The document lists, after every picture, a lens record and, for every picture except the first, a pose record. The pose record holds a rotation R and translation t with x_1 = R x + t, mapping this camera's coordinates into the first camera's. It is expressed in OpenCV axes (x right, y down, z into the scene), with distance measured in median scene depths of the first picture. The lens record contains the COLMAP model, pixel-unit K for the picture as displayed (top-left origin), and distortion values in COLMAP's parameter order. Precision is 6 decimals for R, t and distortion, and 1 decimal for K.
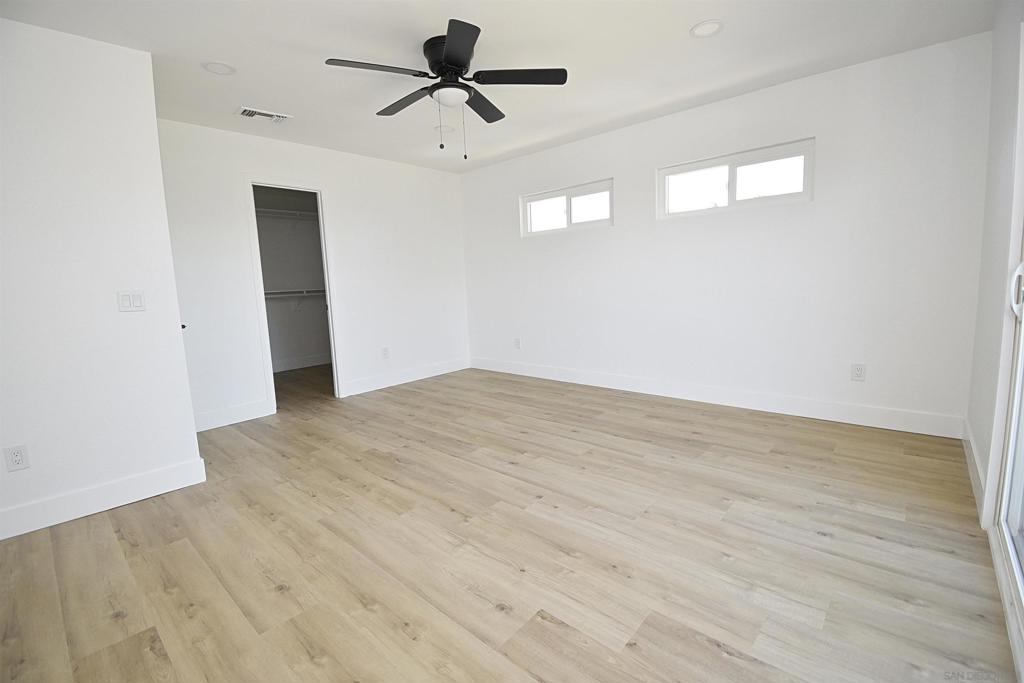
lens RADIAL K [[447.4, 0, 515.2], [0, 447.4, 336.6], [0, 0, 1]] dist [0.019530, -0.023866]
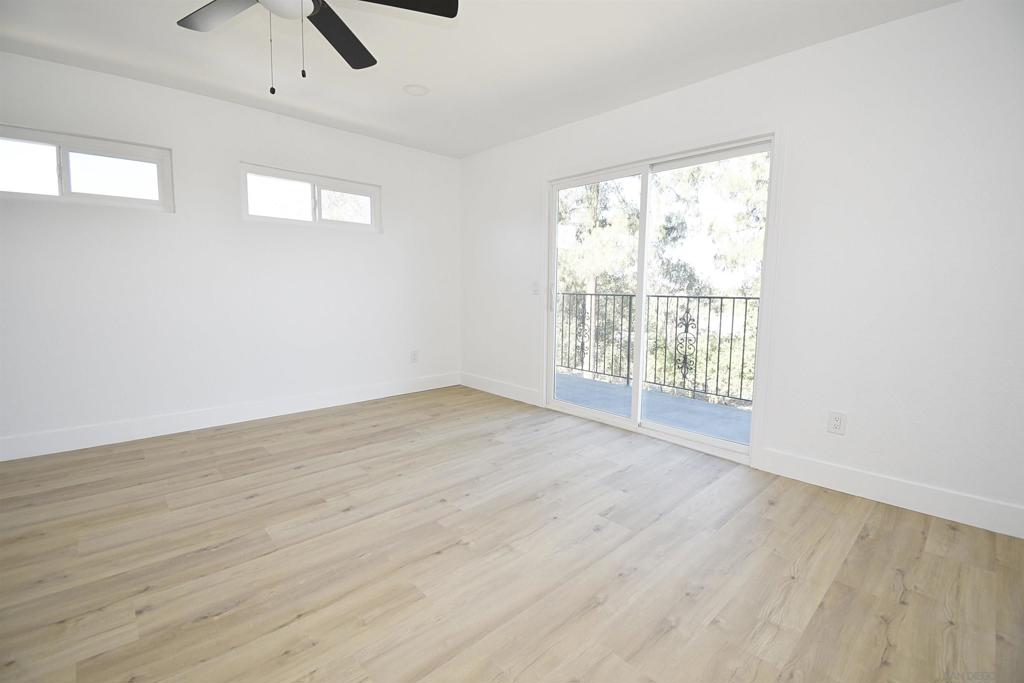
lens RADIAL K [[447.4, 0, 515.2], [0, 447.4, 336.6], [0, 0, 1]] dist [0.019530, -0.023866]
pose [[0.087426, -0.062623, 0.994201, -0.693079], [0.113235, 0.992178, 0.052538, -0.026117], [-0.989714, 0.107985, 0.093834, 0.555056]]
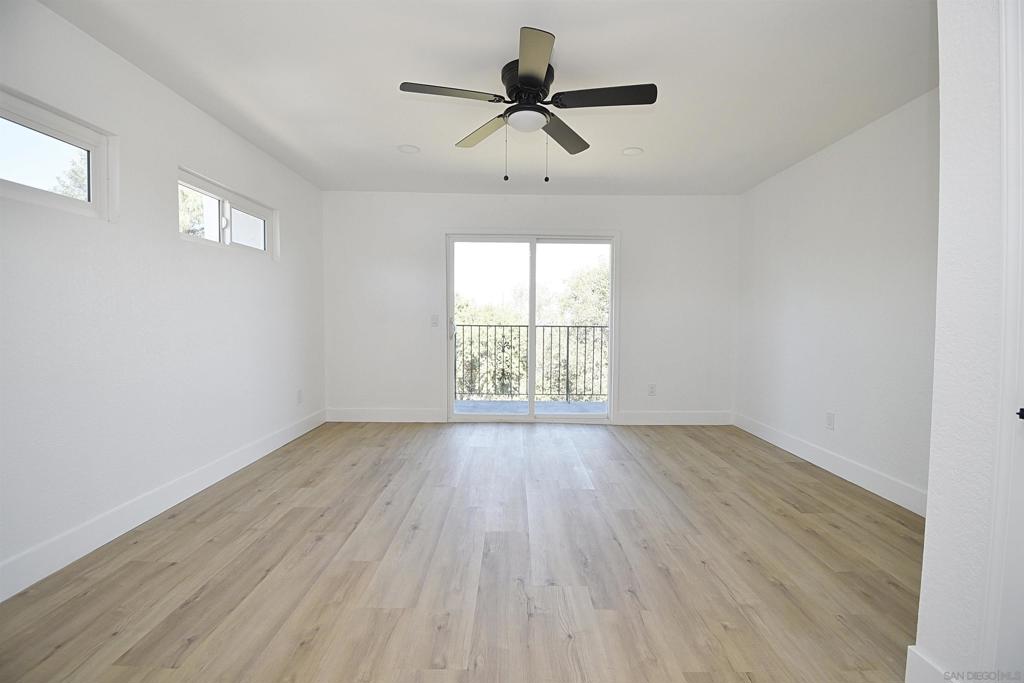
lens RADIAL K [[447.4, 0, 515.2], [0, 447.4, 336.6], [0, 0, 1]] dist [0.019530, -0.023866]
pose [[-0.668661, 0.007400, 0.743531, -0.699597], [0.116242, 0.988696, 0.094697, -0.156207], [-0.734425, 0.149750, -0.661962, 1.457165]]
